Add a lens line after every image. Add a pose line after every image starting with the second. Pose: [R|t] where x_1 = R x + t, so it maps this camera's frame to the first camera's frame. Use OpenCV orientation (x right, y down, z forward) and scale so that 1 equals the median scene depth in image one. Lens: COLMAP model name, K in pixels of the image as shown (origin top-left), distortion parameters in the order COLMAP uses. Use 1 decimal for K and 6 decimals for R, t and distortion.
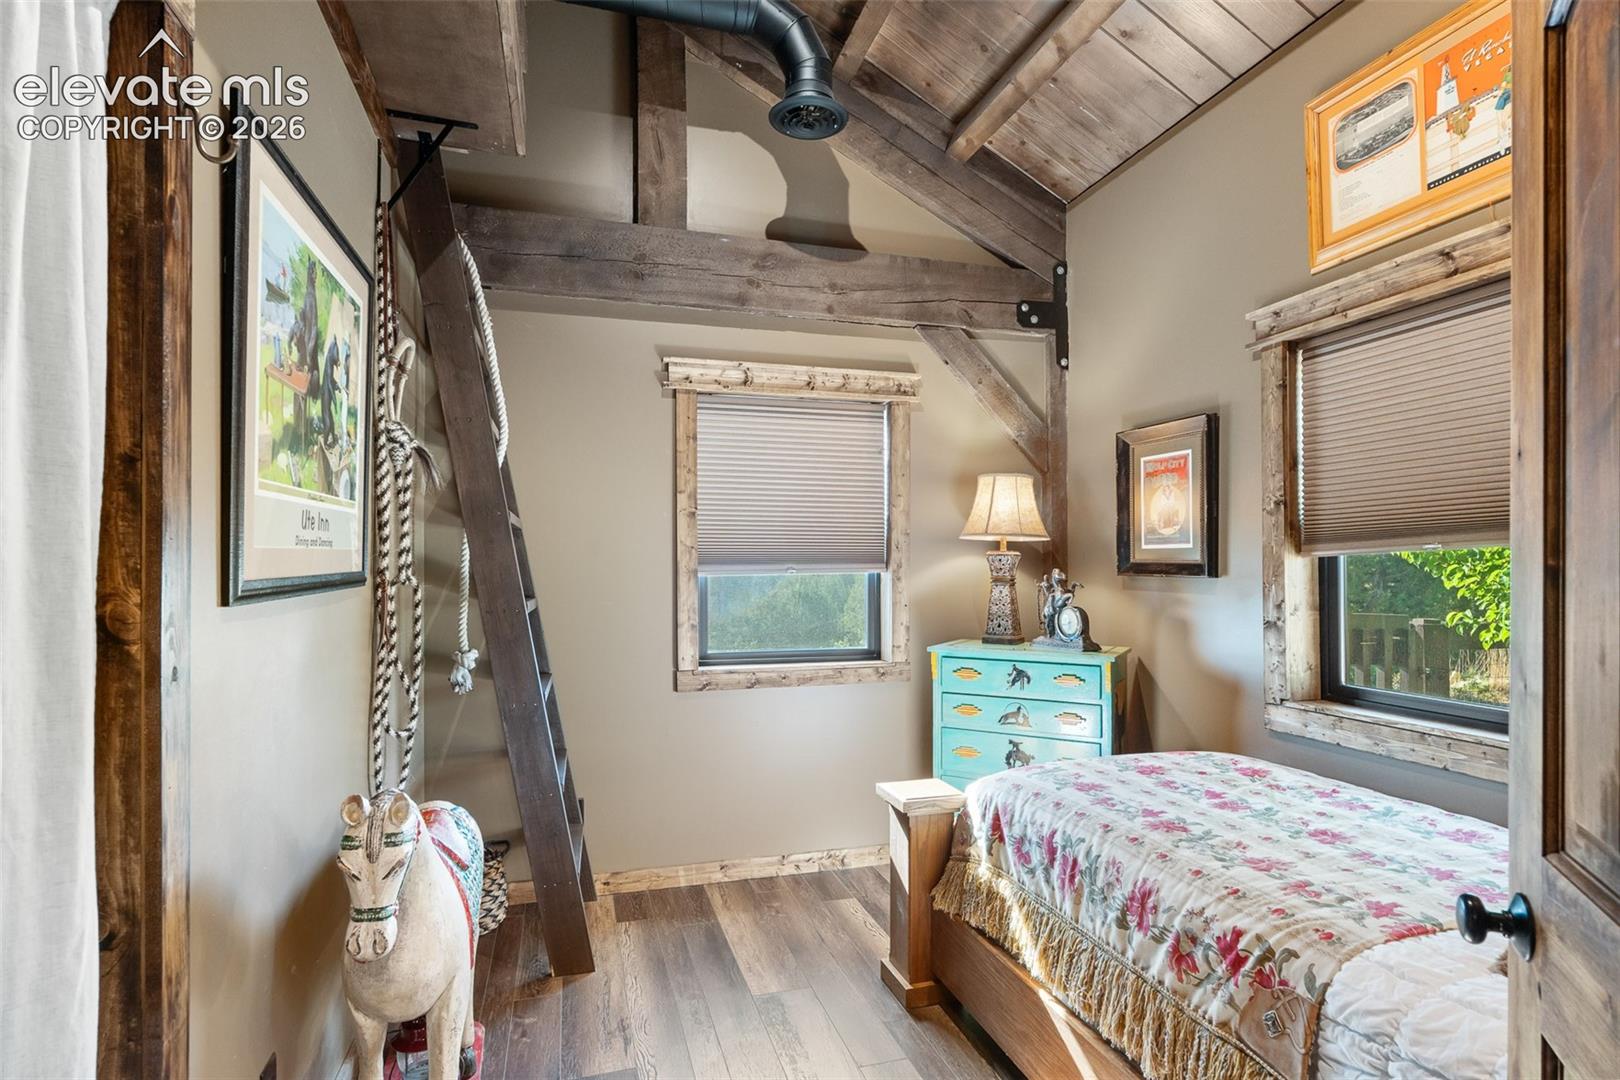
lens RADIAL K [[813.5, 0, 804.7], [0, 813.5, 555.8], [0, 0, 1]] dist [-0.002711, -0.000524]
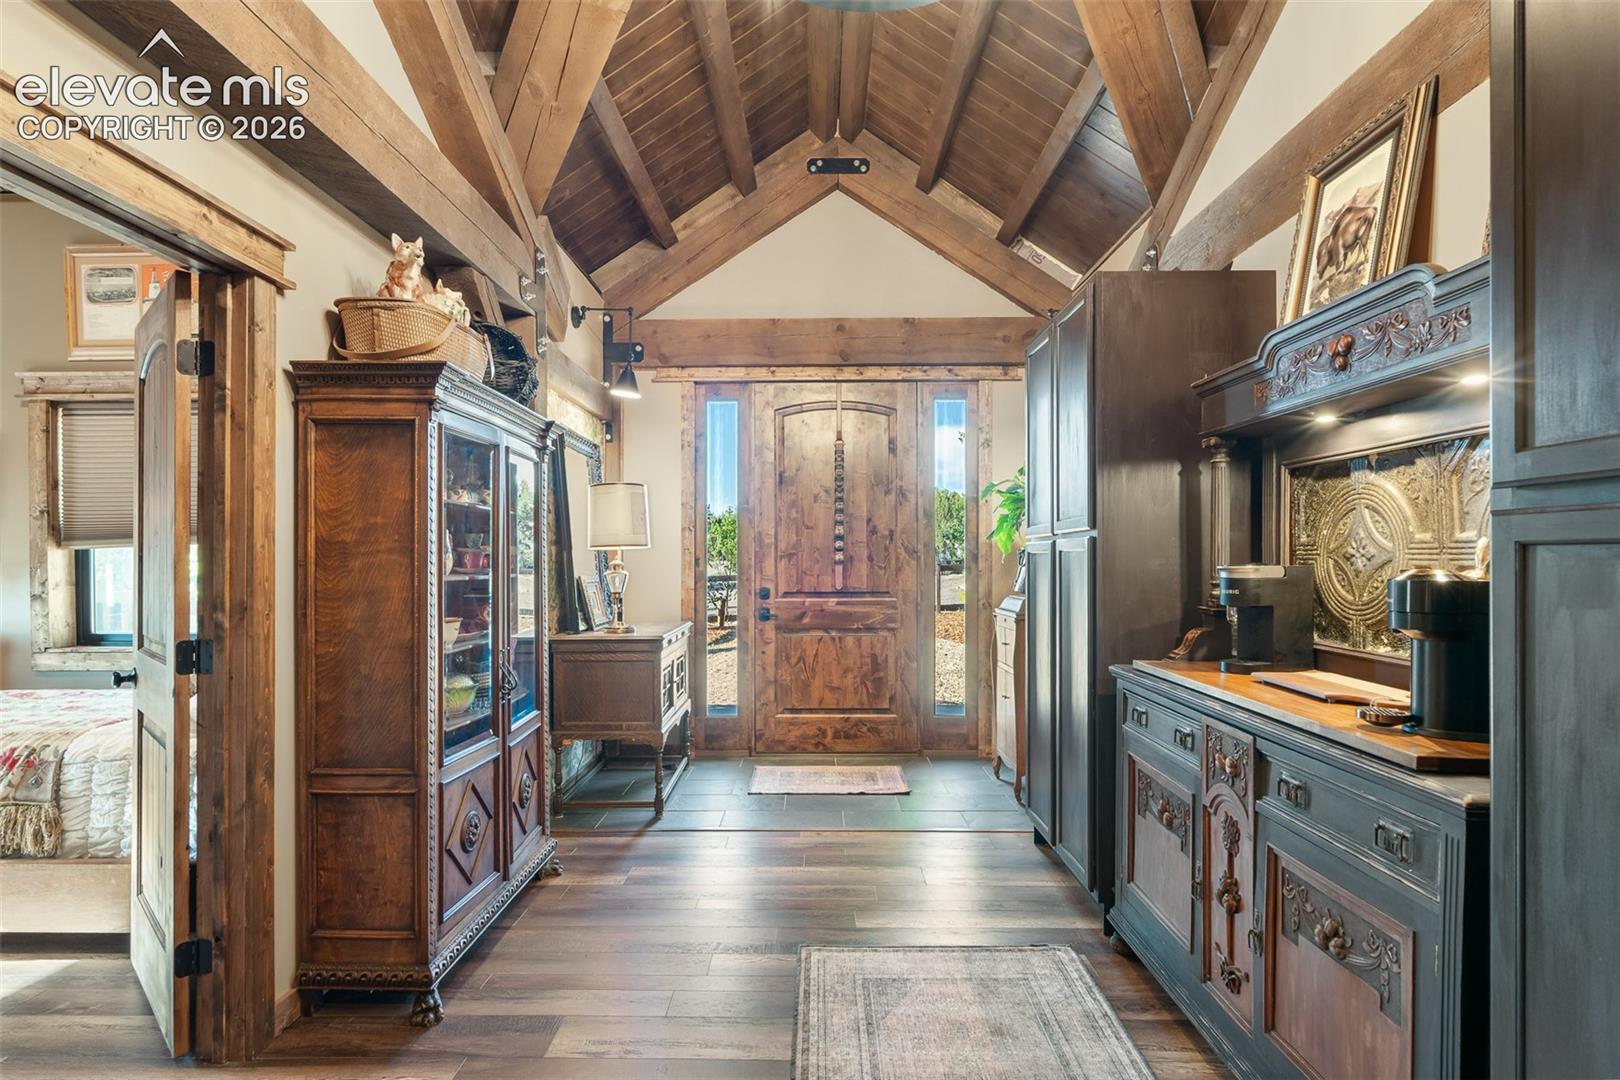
lens RADIAL K [[813.5, 0, 804.1], [0, 813.5, 553.3], [0, 0, 1]] dist [-0.002711, -0.000524]
pose [[0.292992, -0.005509, 0.956099, -0.398838], [-0.005851, 0.999954, 0.007554, -0.010759], [-0.956097, -0.007807, 0.292946, -0.715851]]
